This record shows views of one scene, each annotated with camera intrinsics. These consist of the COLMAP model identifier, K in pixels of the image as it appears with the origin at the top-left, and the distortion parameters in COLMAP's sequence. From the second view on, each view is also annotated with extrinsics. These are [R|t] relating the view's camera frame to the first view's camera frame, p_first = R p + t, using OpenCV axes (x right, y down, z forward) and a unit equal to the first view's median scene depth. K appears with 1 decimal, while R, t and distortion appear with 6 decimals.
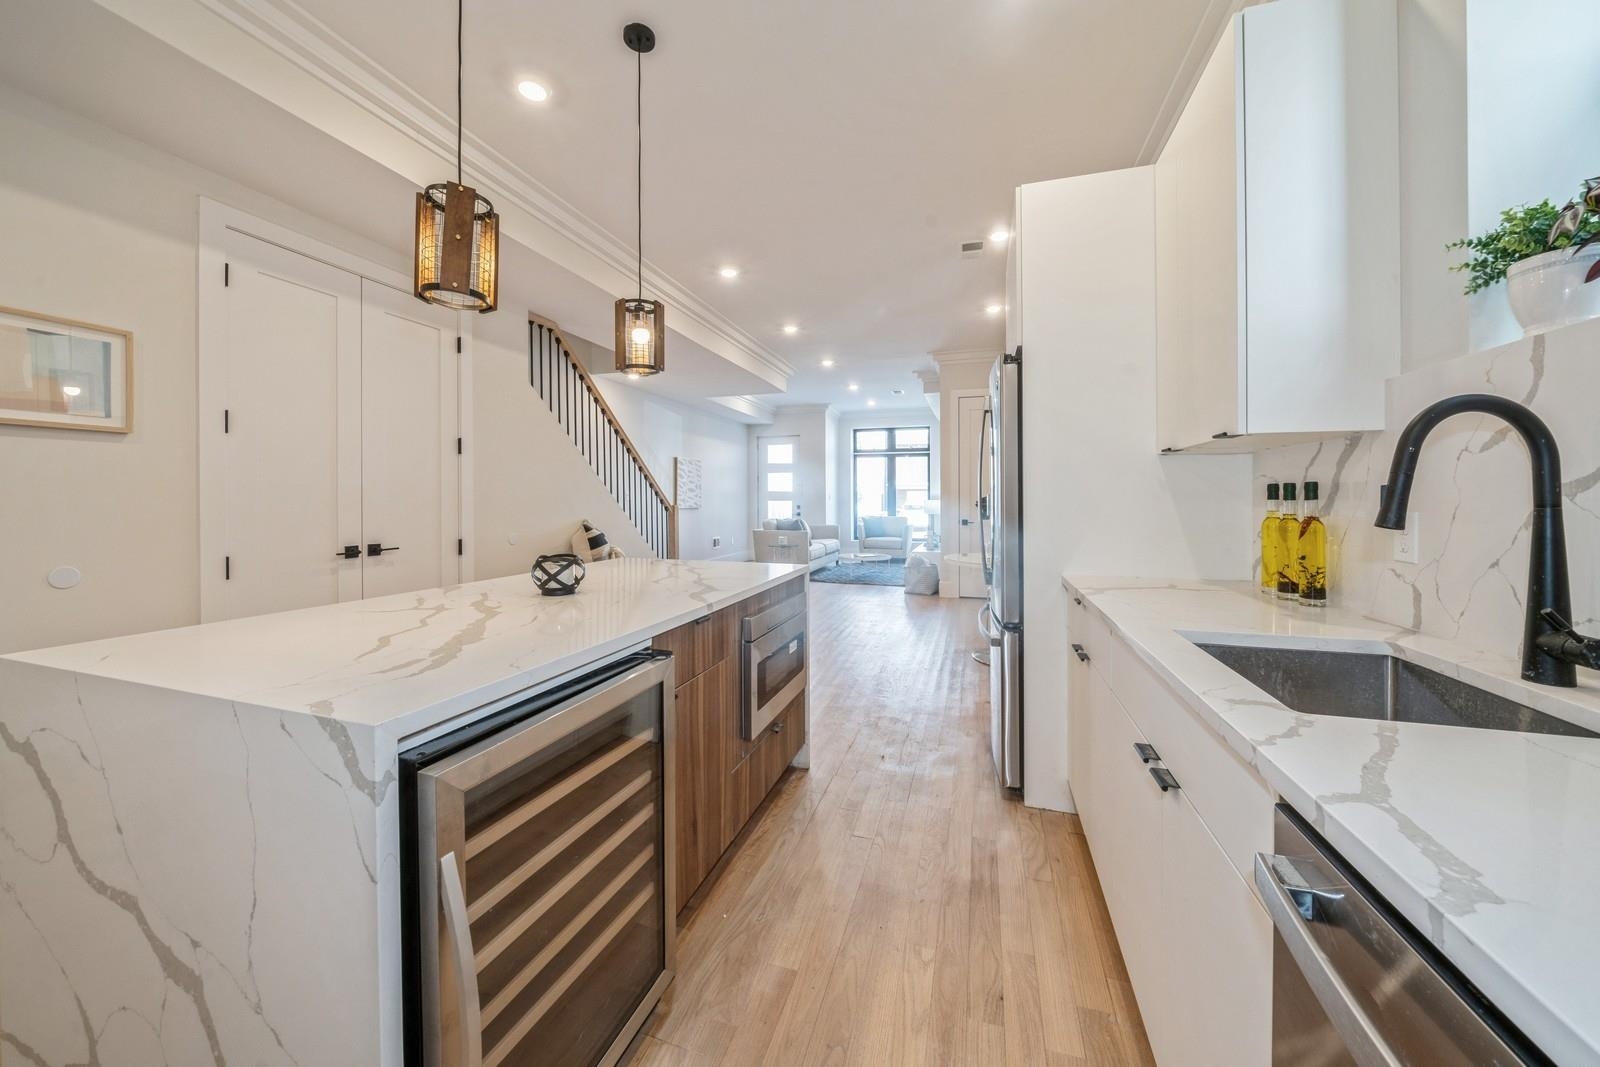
lens RADIAL K [[554.0, 0, 784.0], [0, 554.0, 504.6], [0, 0, 1]] dist [-0.005530, 0.000152]
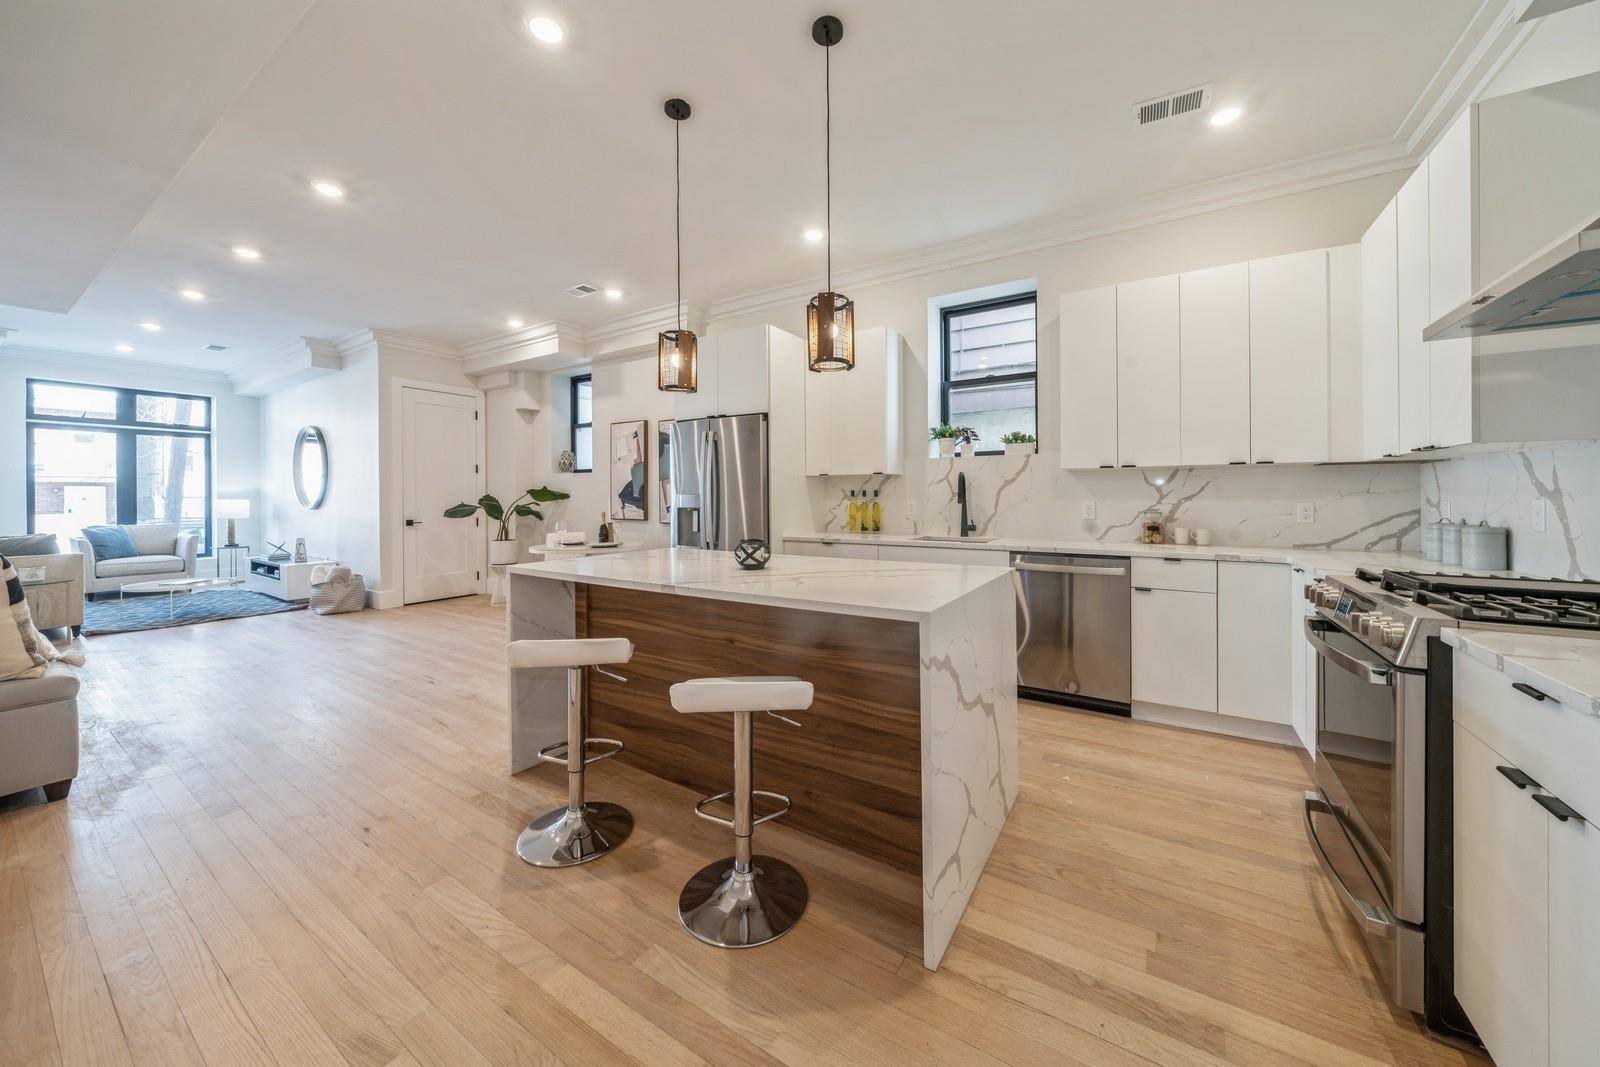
lens RADIAL K [[554.0, 0, 800.1], [0, 554.0, 503.5], [0, 0, 1]] dist [-0.005530, 0.000152]
pose [[0.238047, -0.010158, 0.971200, -0.254188], [0.012076, 0.999899, 0.007498, 0.000217], [-0.971179, 0.009943, 0.238146, 0.088940]]
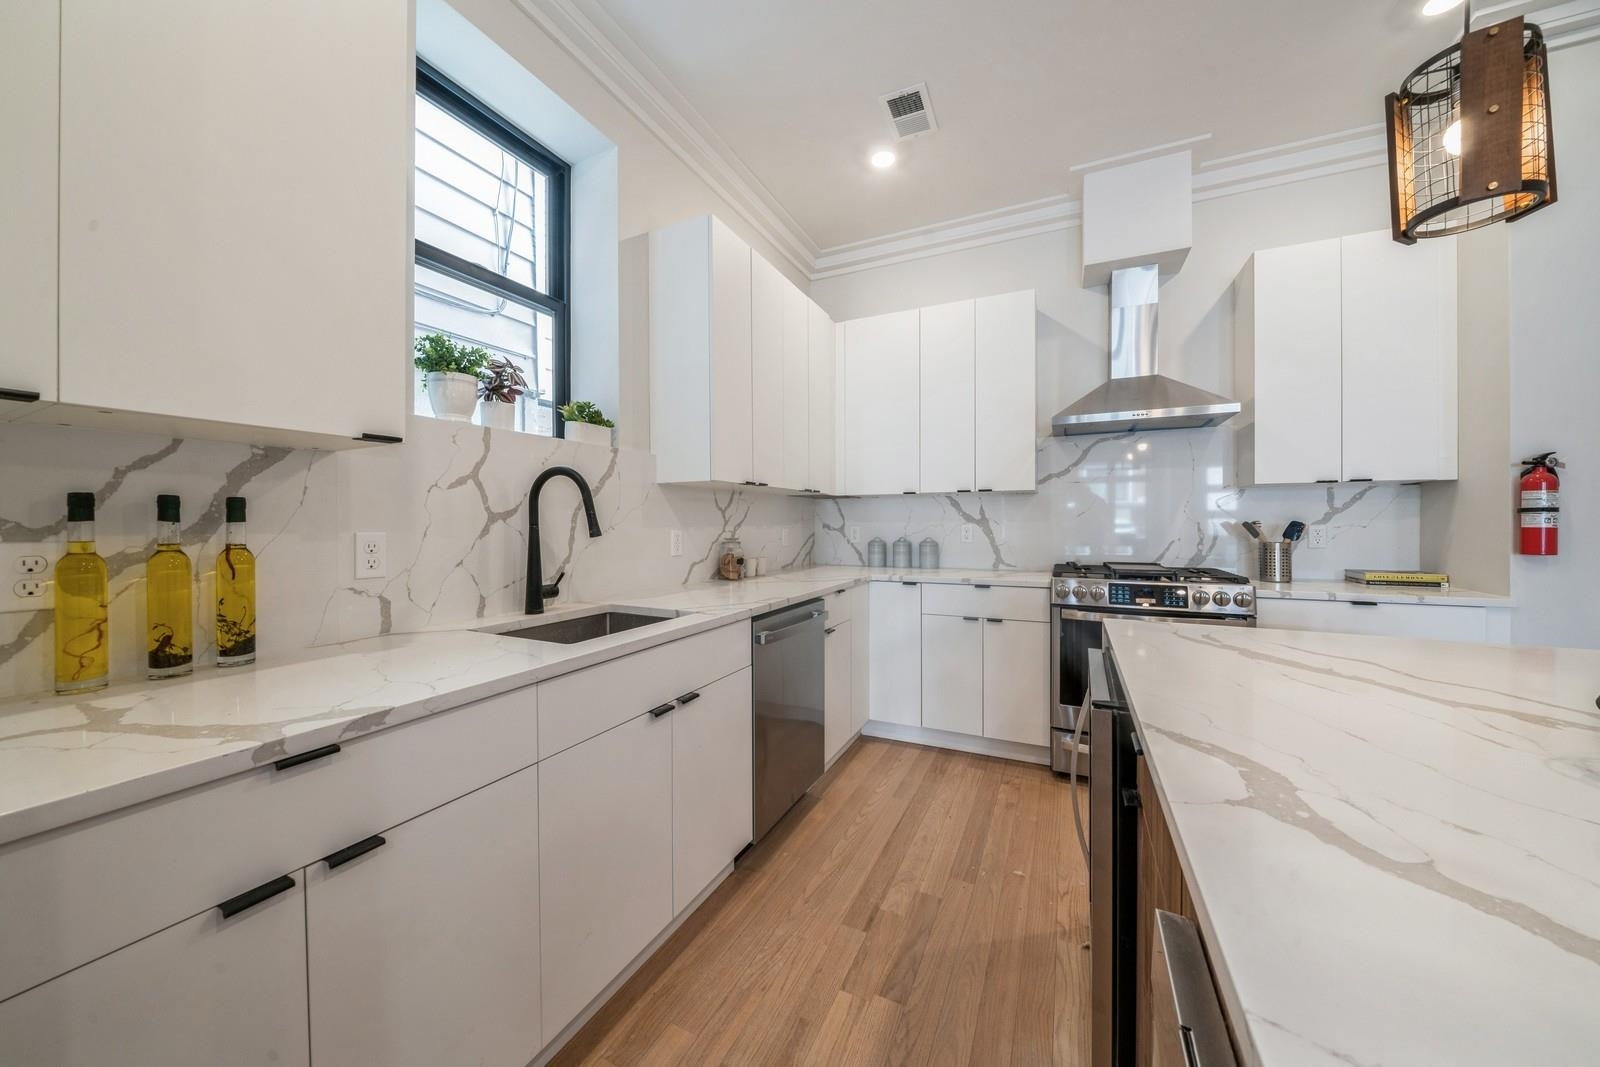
lens RADIAL K [[554.0, 0, 798.7], [0, 554.0, 518.4], [0, 0, 1]] dist [-0.005530, 0.000152]
pose [[-0.992961, 0.006460, 0.118268, 0.016489], [0.006646, 0.999977, 0.001178, -0.001057], [-0.118257, 0.001956, -0.992981, 0.214805]]
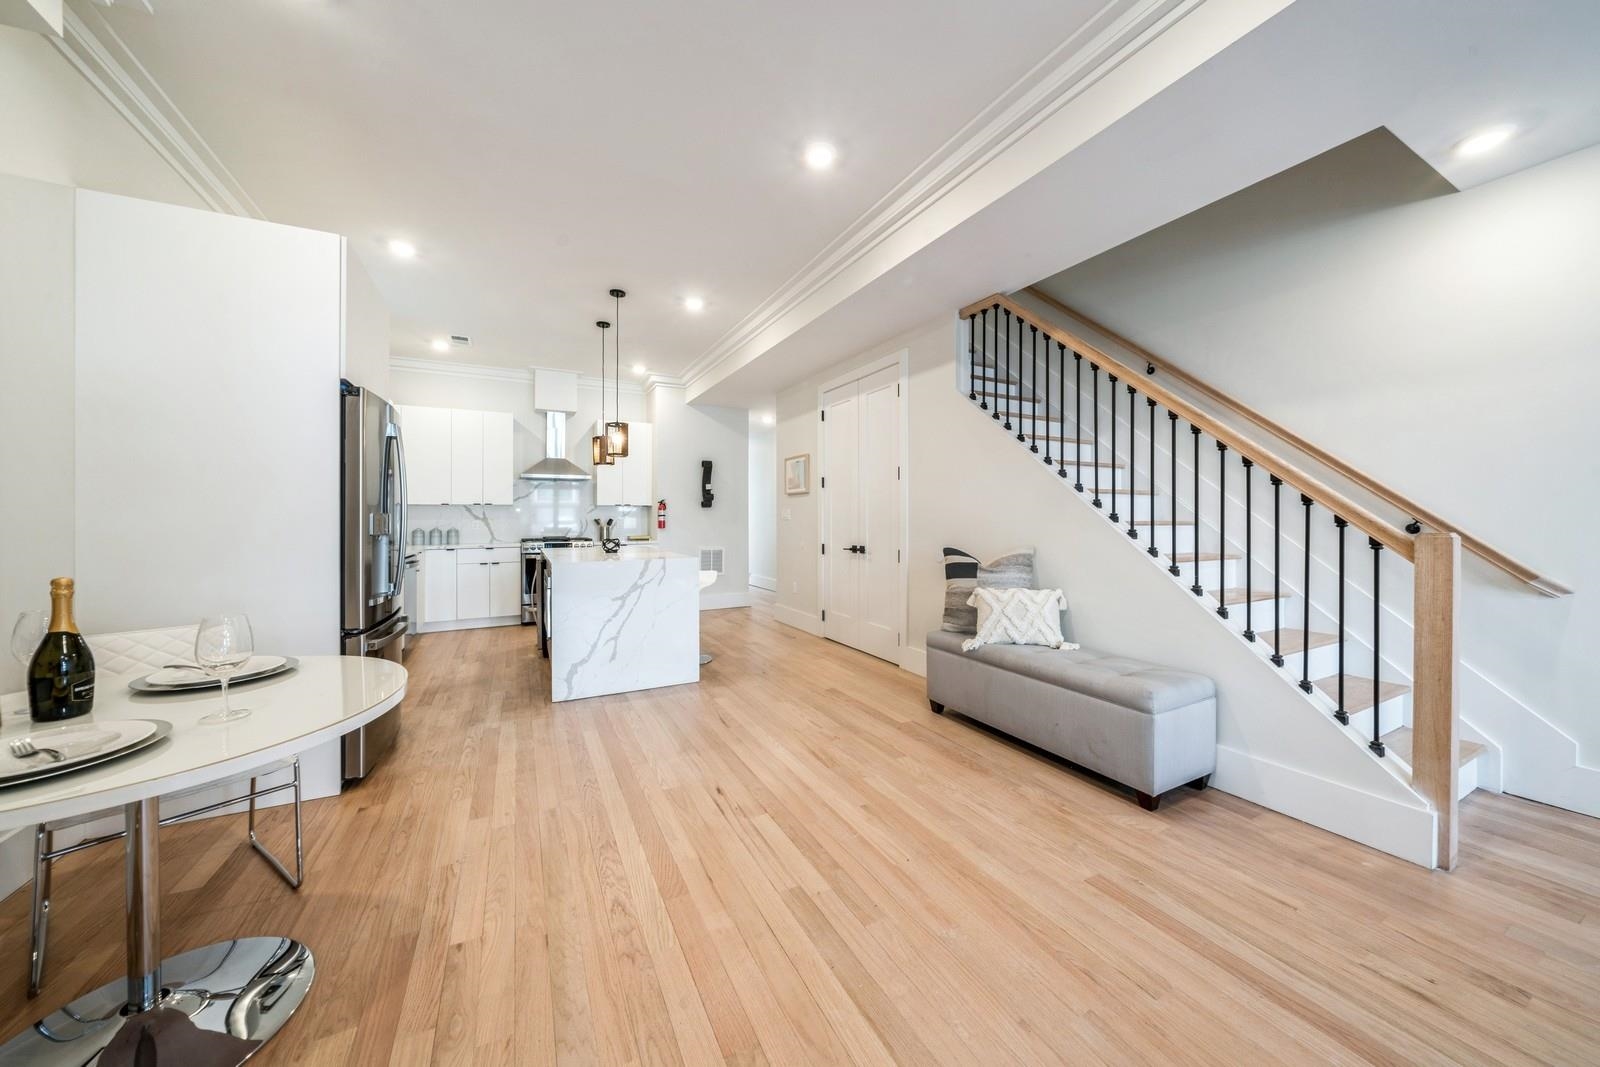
lens RADIAL K [[554.0, 0, 803.4], [0, 554.0, 522.7], [0, 0, 1]] dist [-0.005530, 0.000152]
pose [[-0.686608, 0.009816, -0.726962, 0.146627], [-0.002568, 0.999870, 0.015927, -0.004705], [0.727024, 0.012802, -0.686493, 0.554169]]
